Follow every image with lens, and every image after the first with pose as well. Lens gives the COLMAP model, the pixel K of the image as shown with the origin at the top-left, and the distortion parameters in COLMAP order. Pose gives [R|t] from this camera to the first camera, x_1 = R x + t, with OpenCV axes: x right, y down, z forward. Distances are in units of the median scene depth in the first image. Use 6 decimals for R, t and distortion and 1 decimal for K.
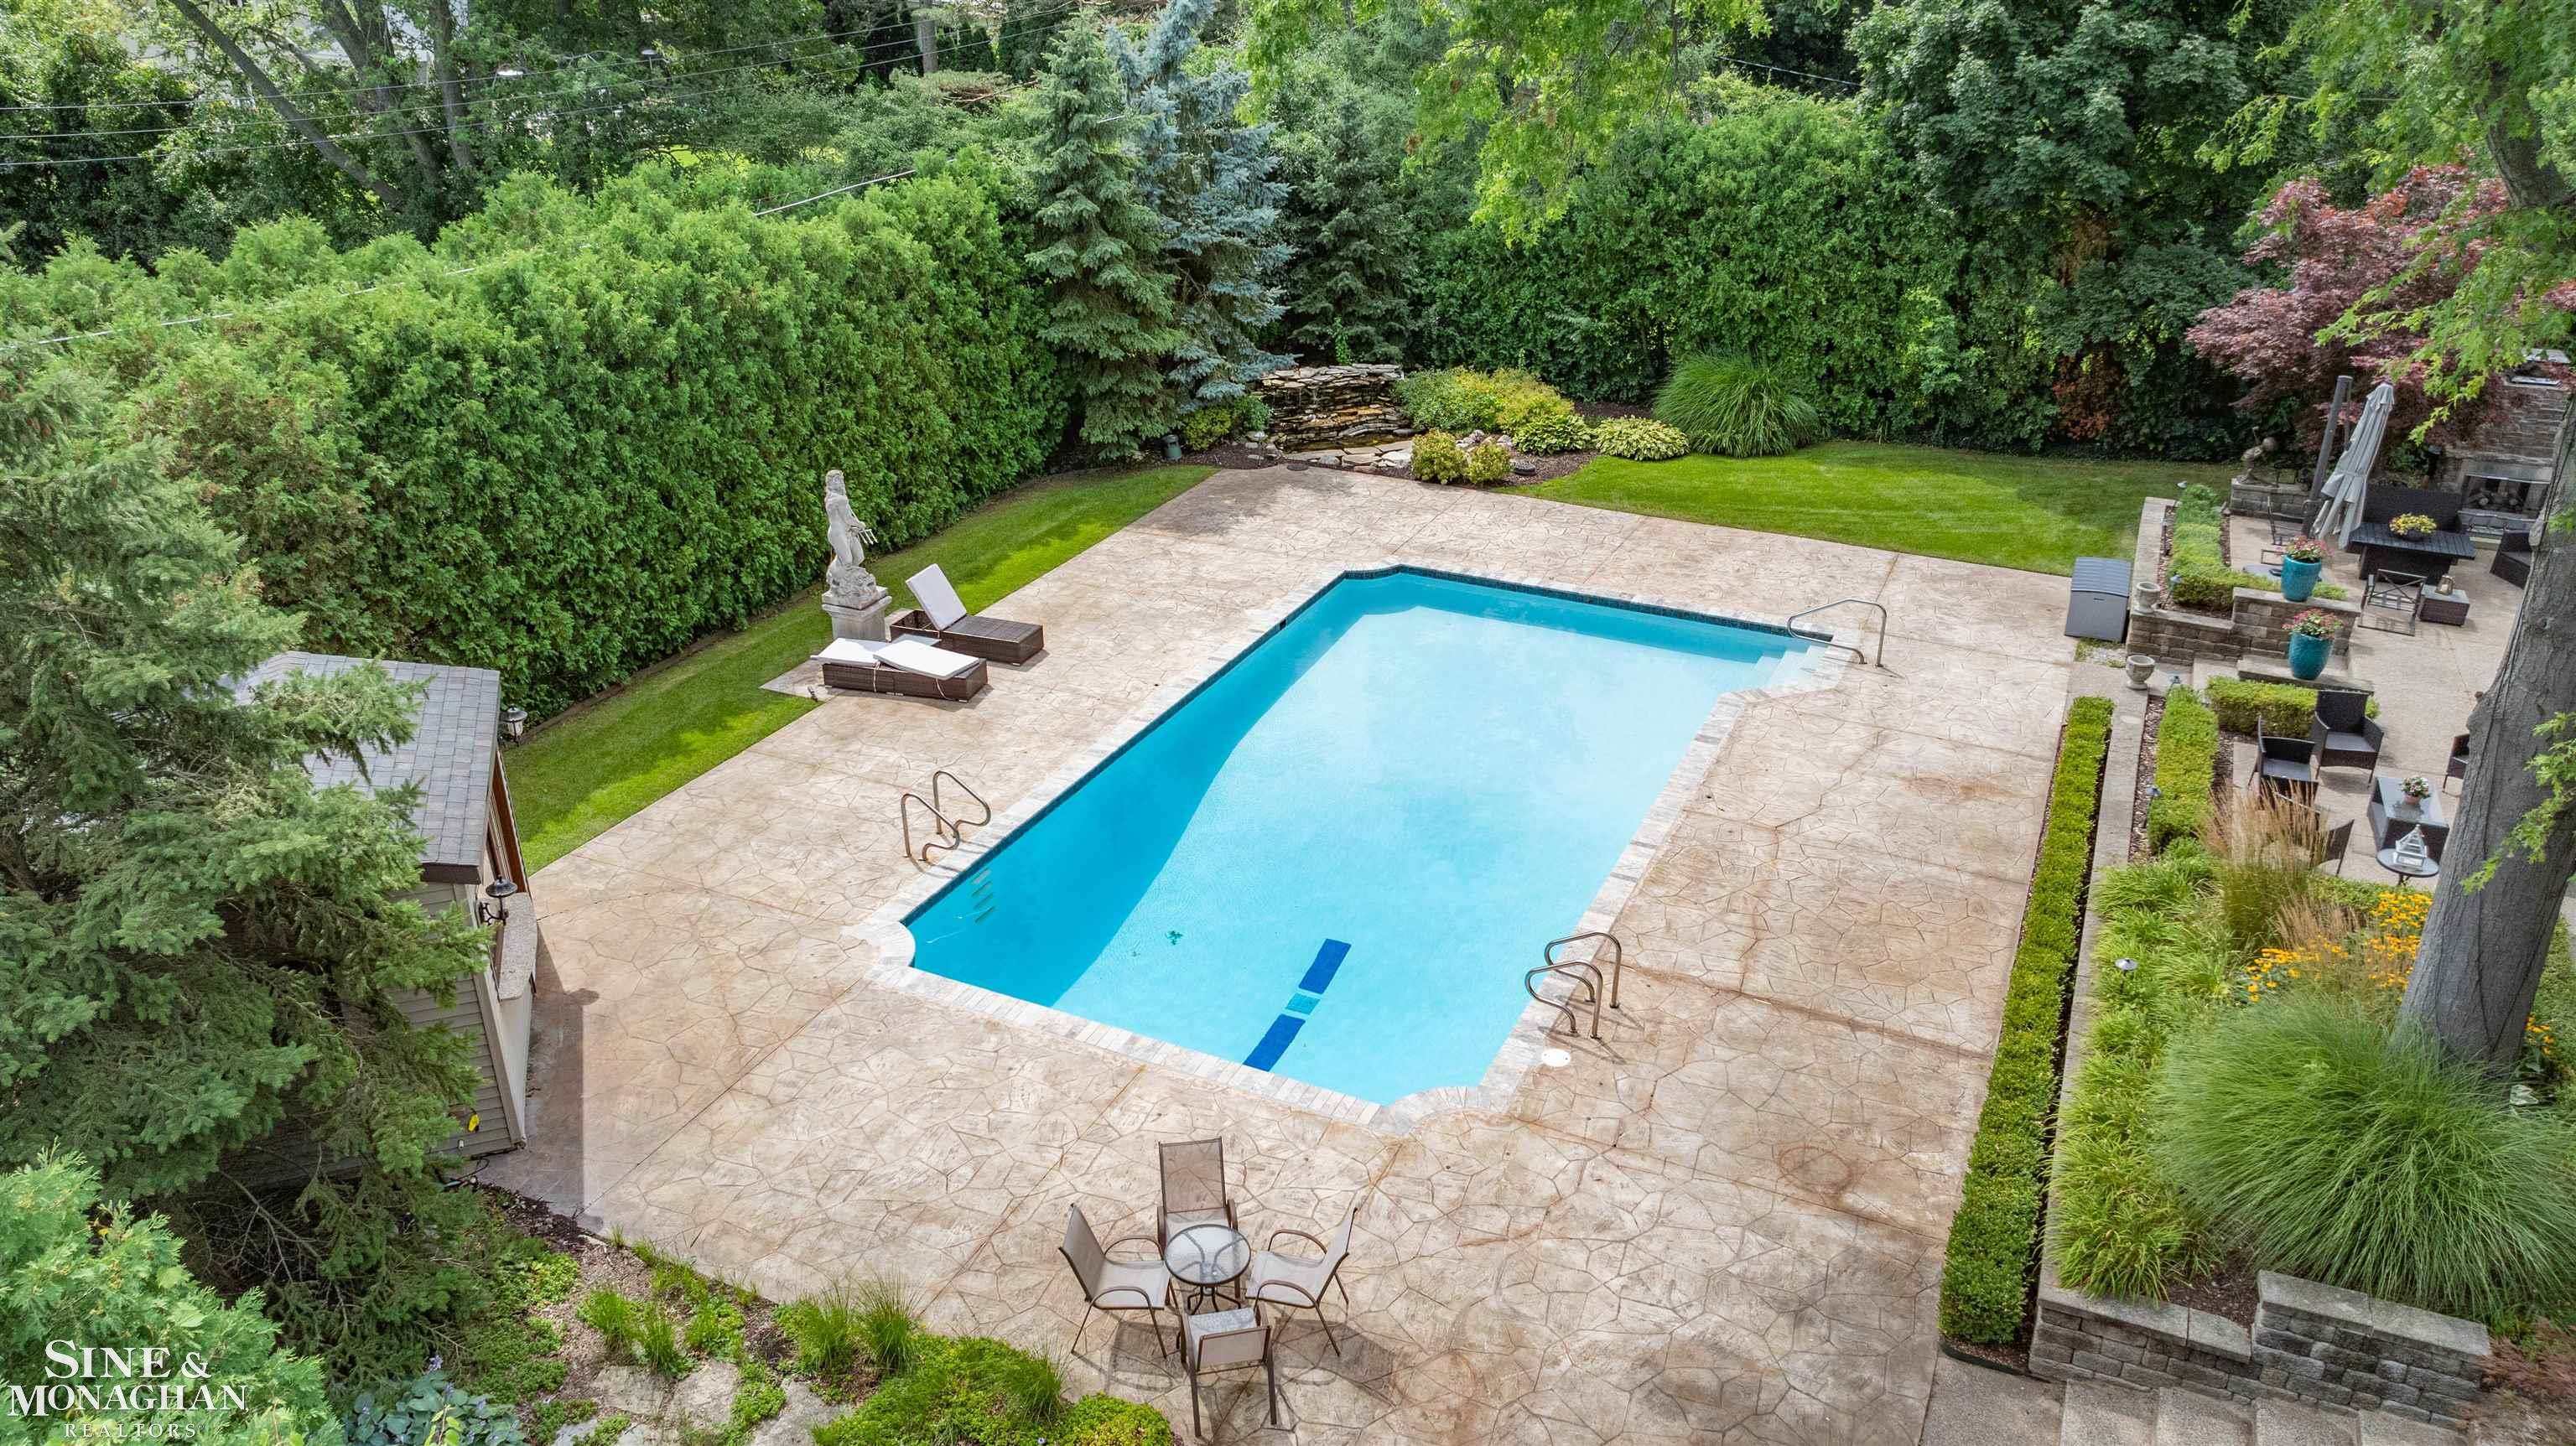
lens RADIAL K [[1823.3, 0, 1288.0], [0, 1823.3, 723.0], [0, 0, 1]] dist [-0.048858, 0.048025]
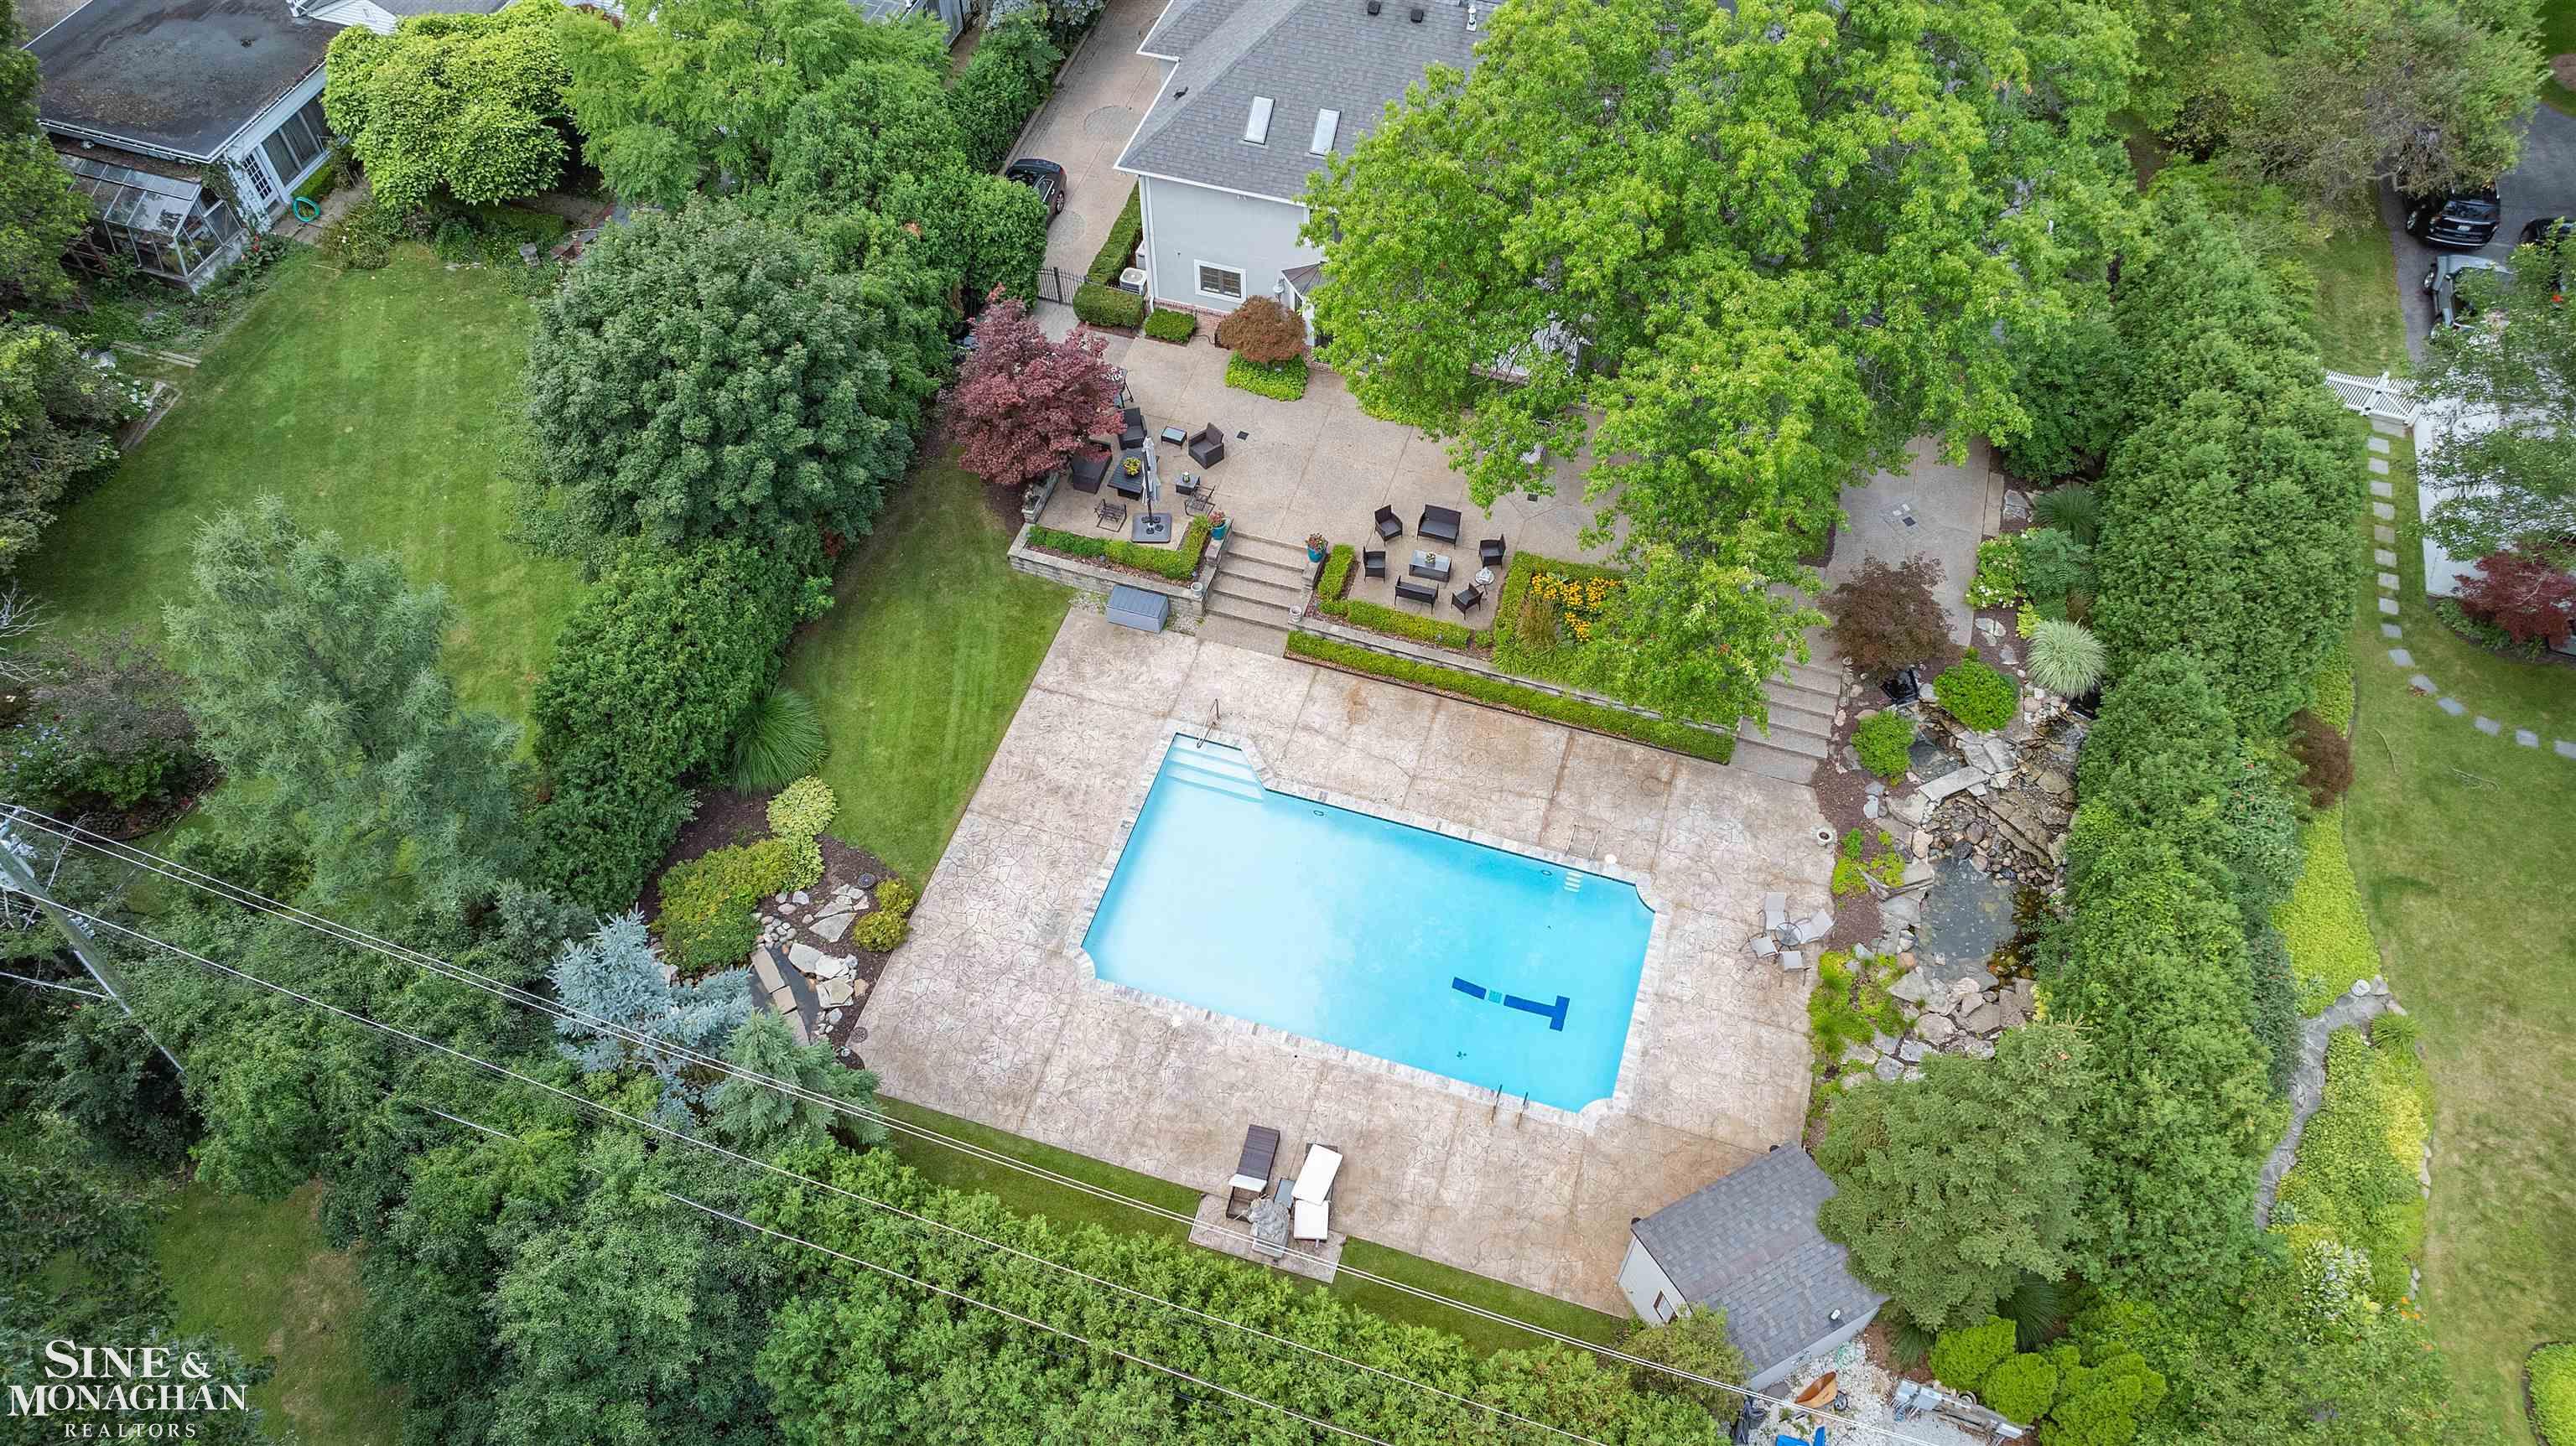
lens RADIAL K [[1792.9, 0, 1299.9], [0, 1792.9, 725.2], [0, 0, 1]] dist [-0.055513, 0.053645]
pose [[-0.134397, -0.794136, 0.592693, -1.160867], [0.421342, 0.495561, 0.759533, -2.042043], [-0.896888, 0.351805, 0.268001, 0.609883]]
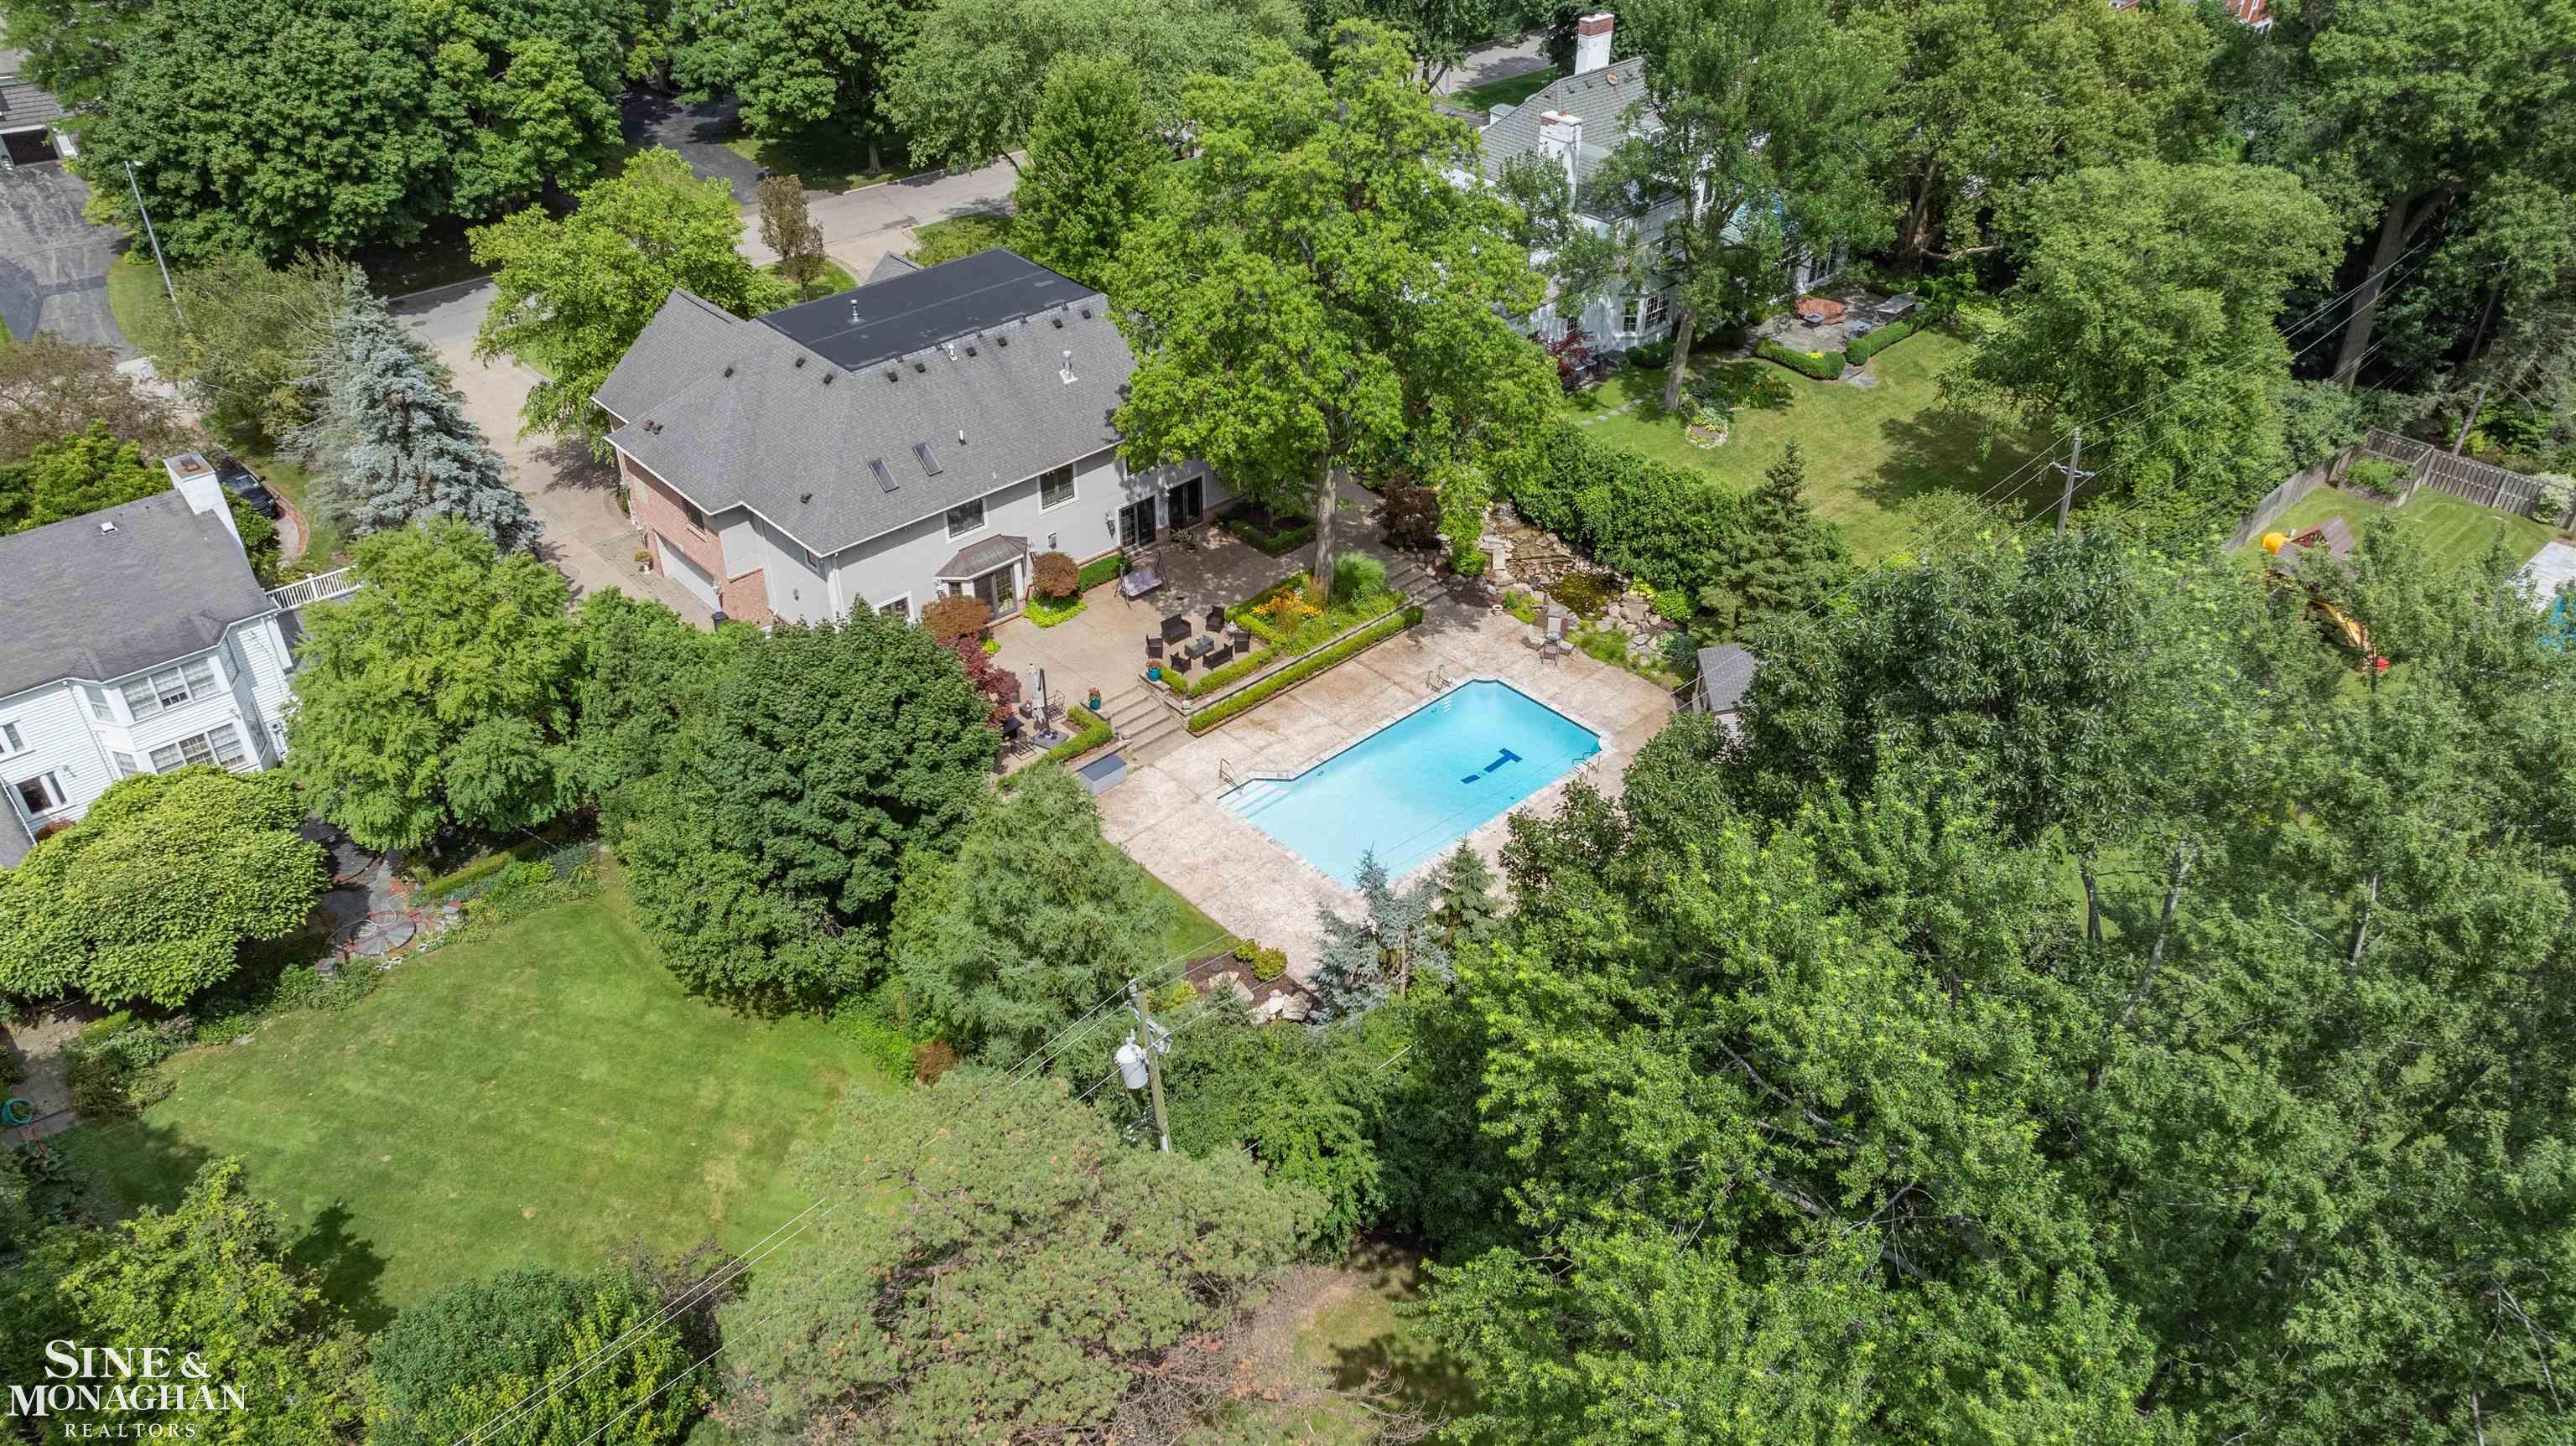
lens RADIAL K [[1792.9, 0, 1299.9], [0, 1792.9, 725.2], [0, 0, 1]] dist [-0.055513, 0.053645]
pose [[-0.928372, -0.221638, 0.298333, -0.756490], [0.149384, 0.512488, 0.845601, -3.190797], [-0.340309, 0.829598, -0.442670, 2.927280]]
